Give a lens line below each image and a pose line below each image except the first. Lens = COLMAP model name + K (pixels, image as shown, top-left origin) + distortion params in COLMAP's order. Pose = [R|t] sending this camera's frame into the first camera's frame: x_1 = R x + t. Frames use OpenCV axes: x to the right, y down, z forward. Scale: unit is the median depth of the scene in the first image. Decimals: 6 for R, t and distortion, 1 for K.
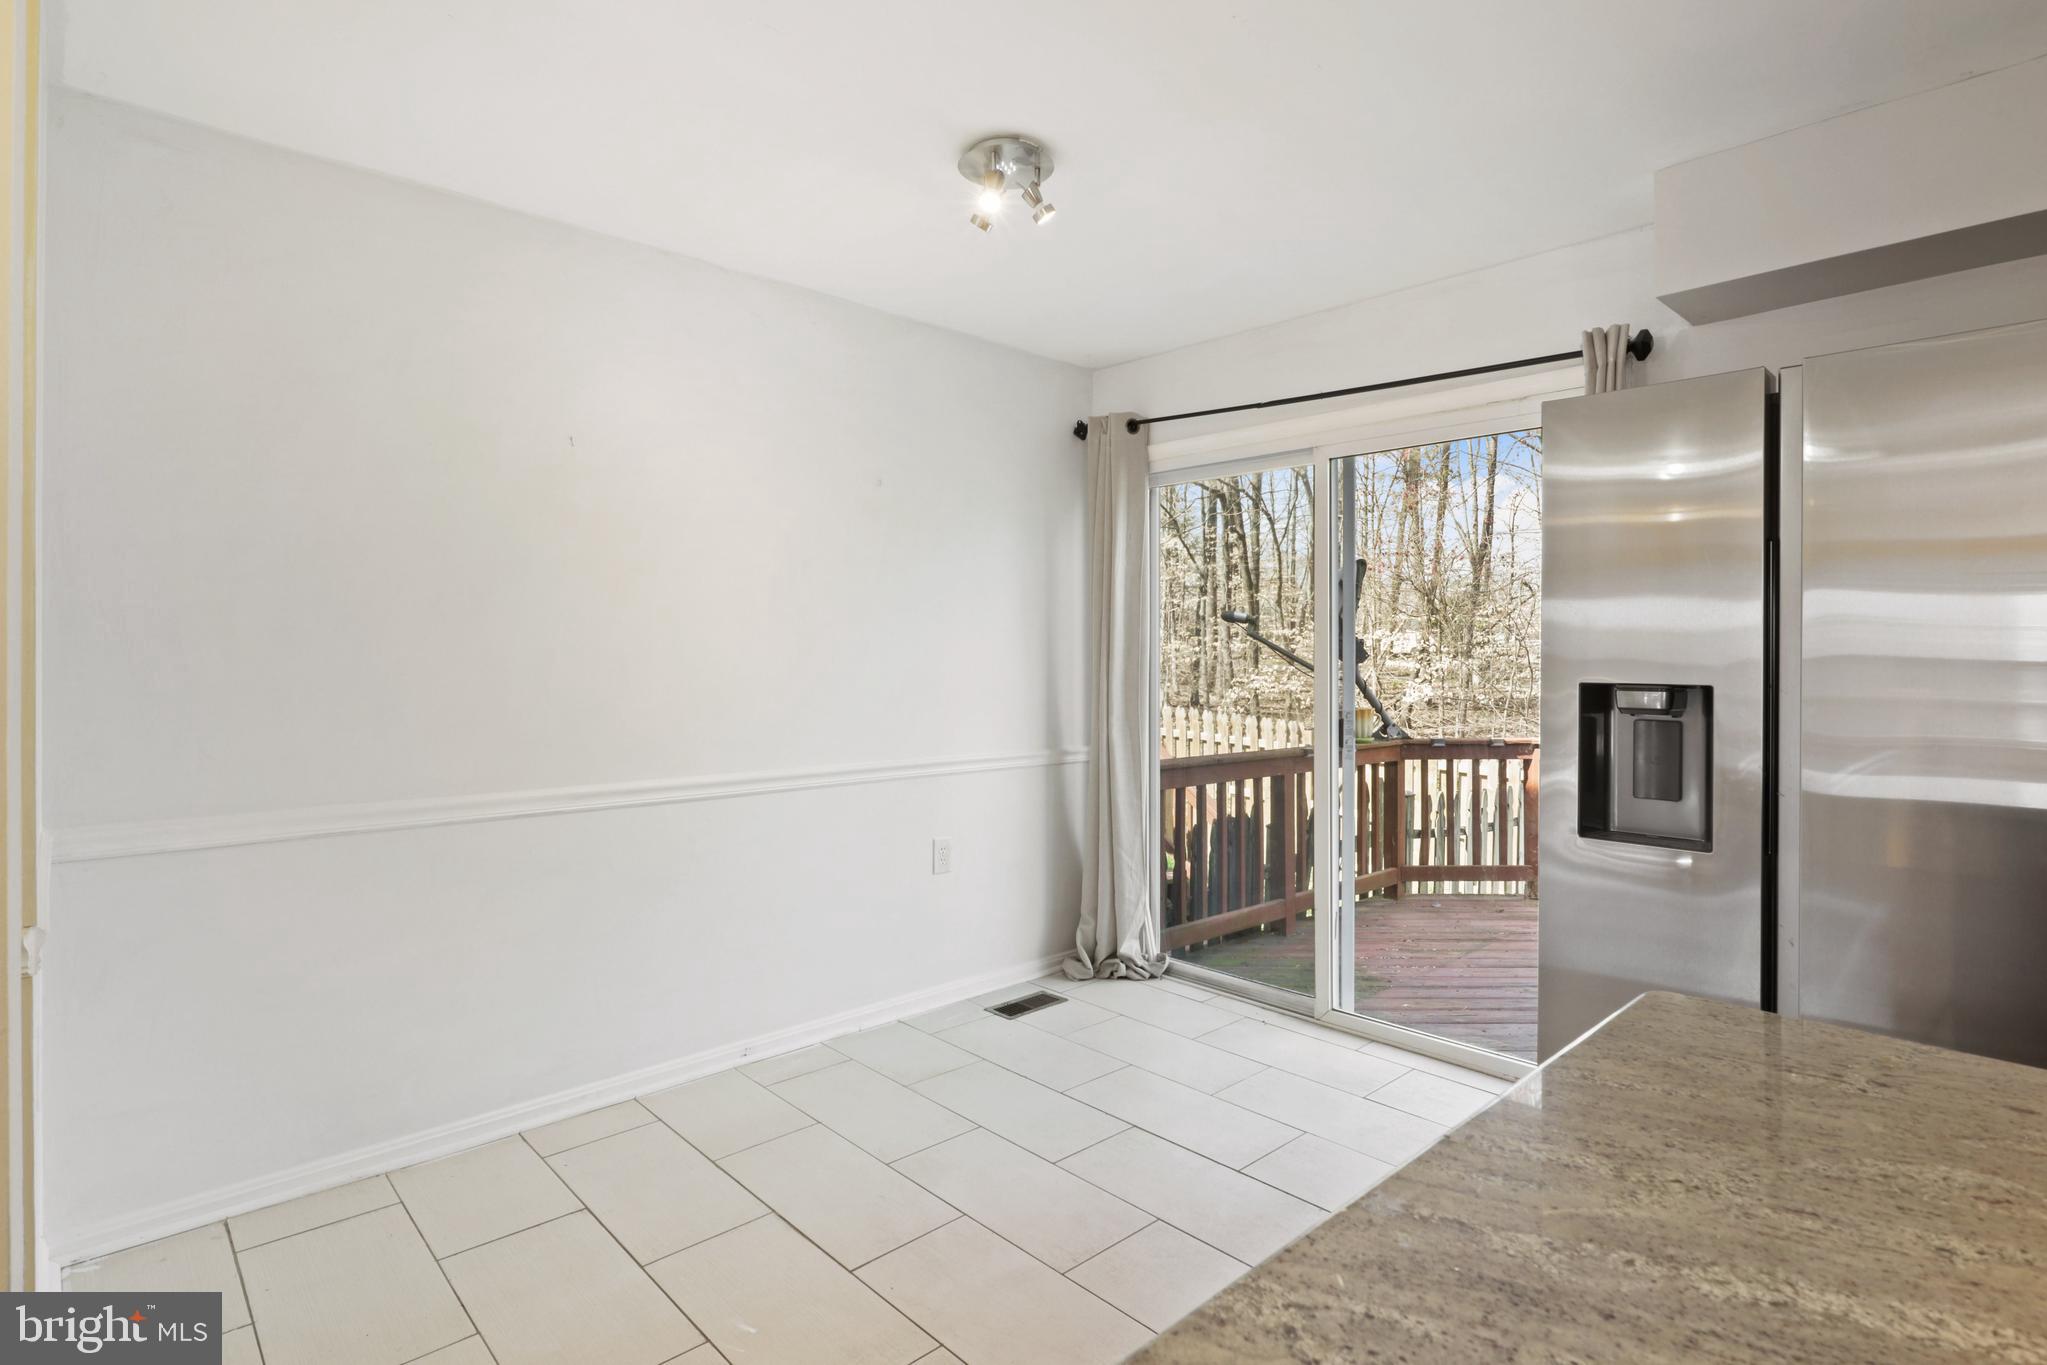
lens RADIAL K [[1032.0, 0, 1019.4], [0, 1032.0, 659.5], [0, 0, 1]] dist [-0.007325, 0.000710]
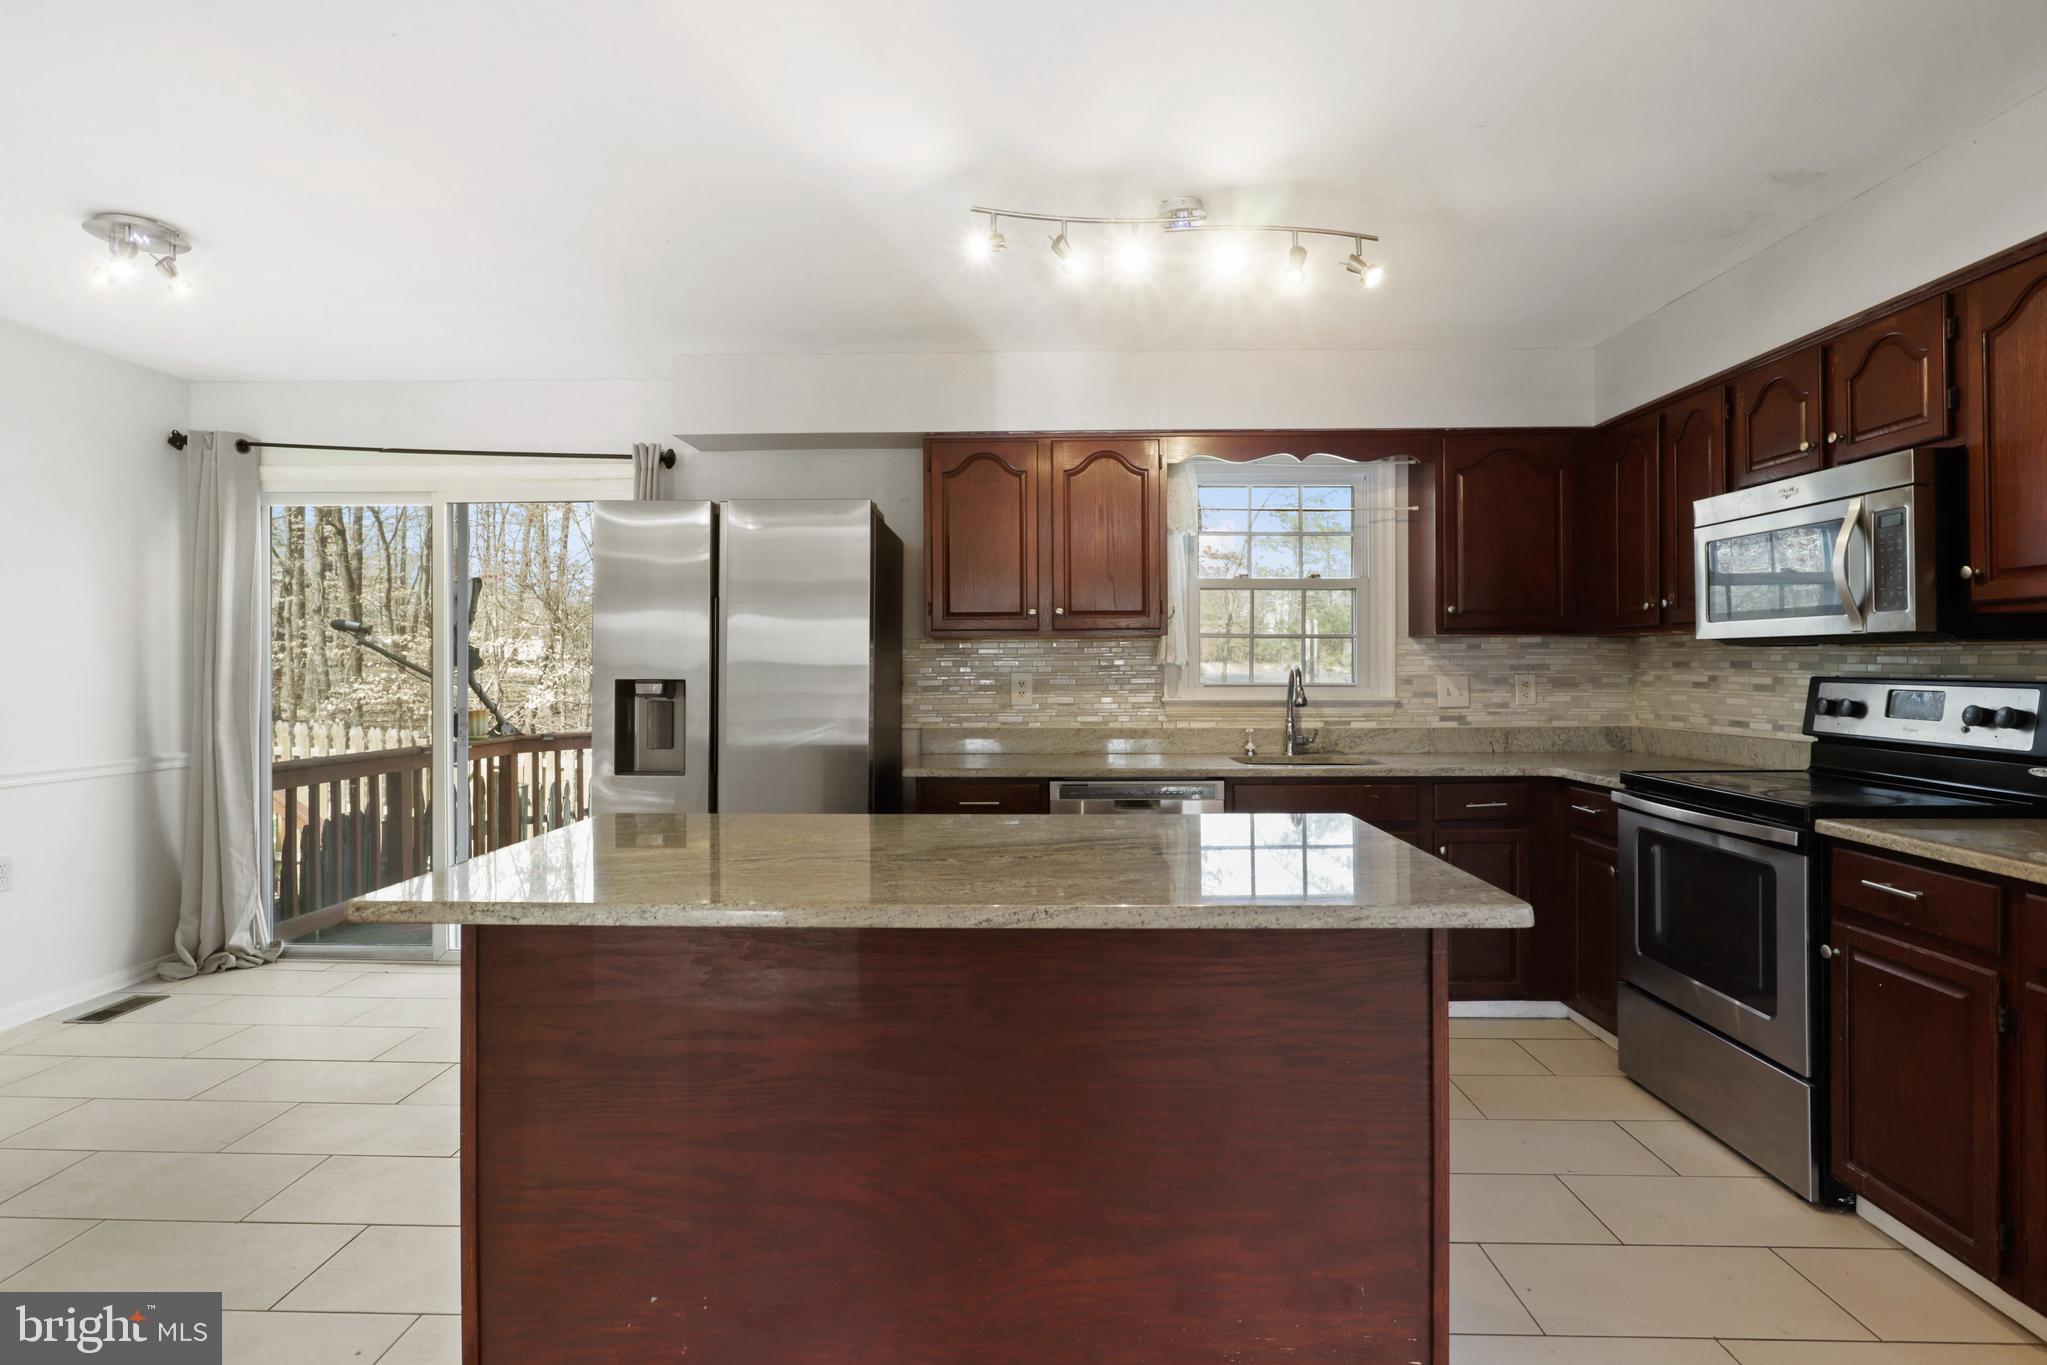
lens RADIAL K [[1032.0, 0, 1019.4], [0, 1032.0, 659.5], [0, 0, 1]] dist [-0.007325, 0.000710]
pose [[0.697121, 0.001054, 0.716953, -0.064405], [0.003962, 0.999978, -0.005323, 0.001013], [-0.716943, 0.006551, 0.697101, -0.217949]]
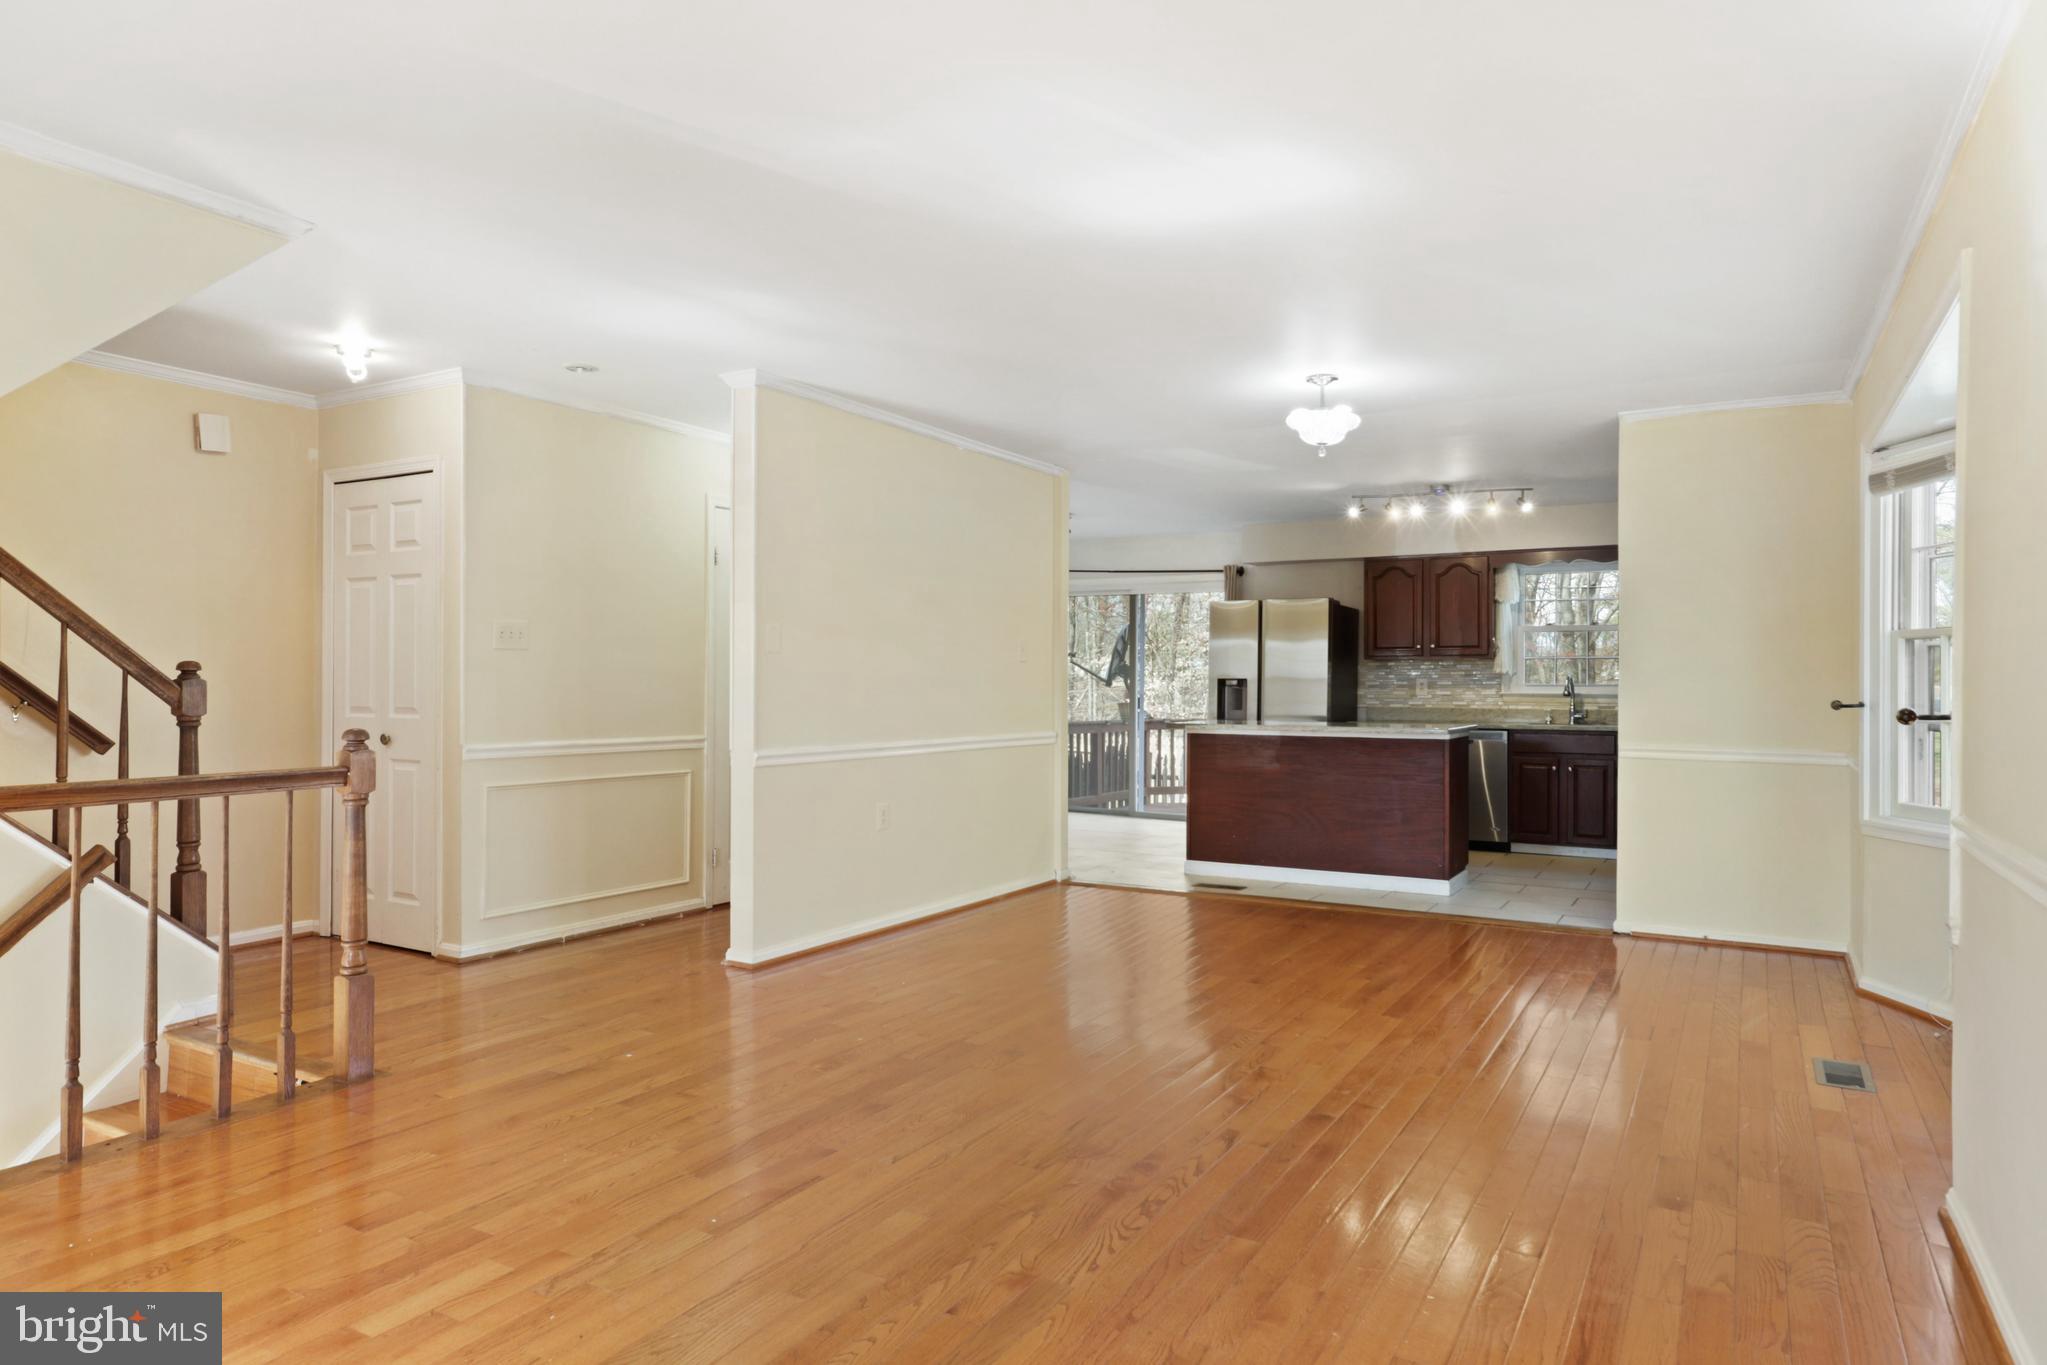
lens RADIAL K [[1250.7, 0, 1023.5], [0, 1250.7, 682.5], [0, 0, 1]] dist [0.001837, 0.000372]
pose [[0.955470, 0.003368, 0.295068, -0.554883], [-0.002720, 0.999993, -0.002605, 0.019032], [-0.295075, 0.001687, 0.955473, -1.182678]]
